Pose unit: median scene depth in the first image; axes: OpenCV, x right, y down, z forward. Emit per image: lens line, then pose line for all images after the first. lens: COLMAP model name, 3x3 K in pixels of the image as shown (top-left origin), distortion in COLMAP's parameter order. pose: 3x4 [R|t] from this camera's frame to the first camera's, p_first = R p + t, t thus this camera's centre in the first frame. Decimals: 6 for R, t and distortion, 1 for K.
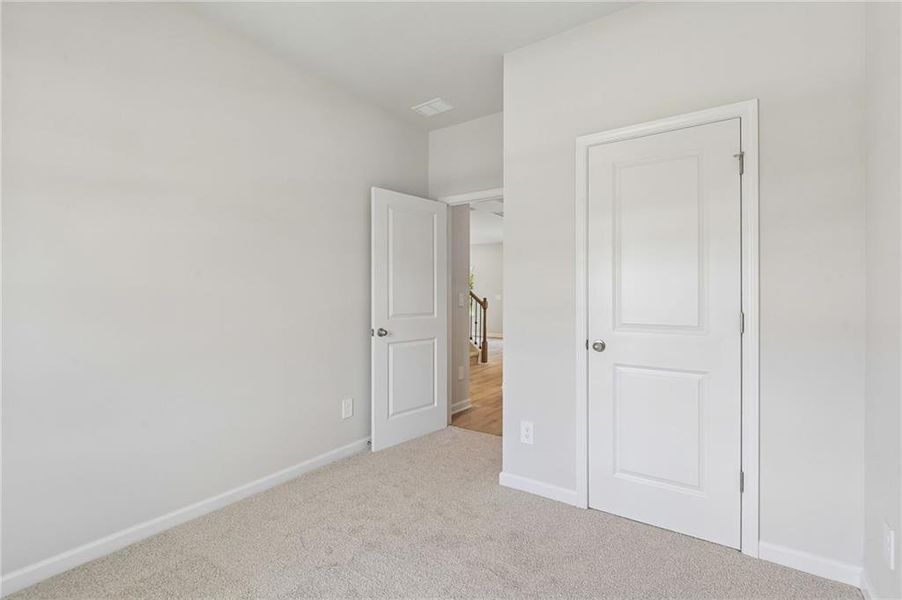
lens RADIAL K [[412.3, 0, 458.2], [0, 412.3, 301.5], [0, 0, 1]] dist [-0.014039, 0.000148]
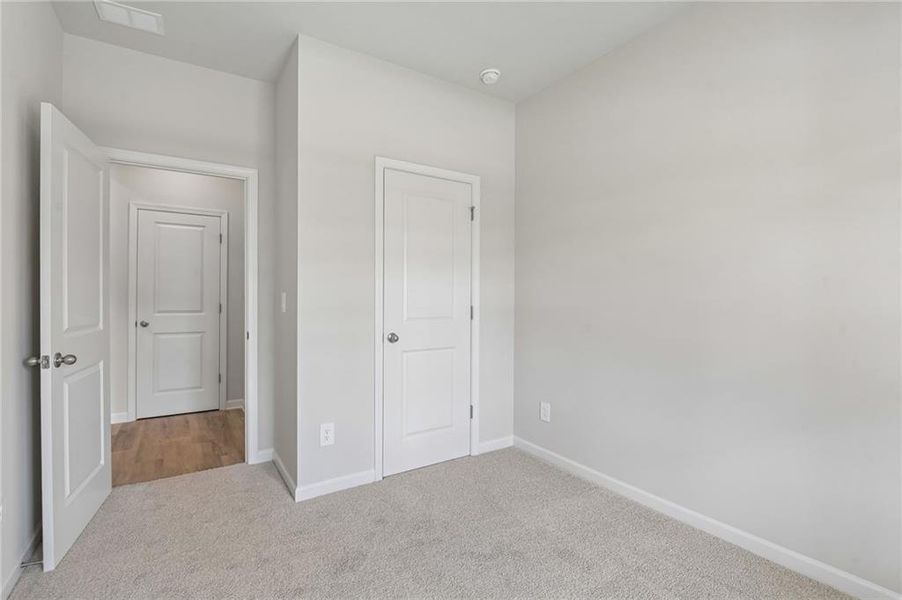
lens RADIAL K [[412.3, 0, 458.8], [0, 412.3, 303.7], [0, 0, 1]] dist [-0.014039, 0.000148]
pose [[0.380304, -0.019832, 0.924649, -0.658252], [0.009561, 0.999801, 0.017511, -0.011252], [-0.924812, 0.002181, 0.380418, 0.348214]]
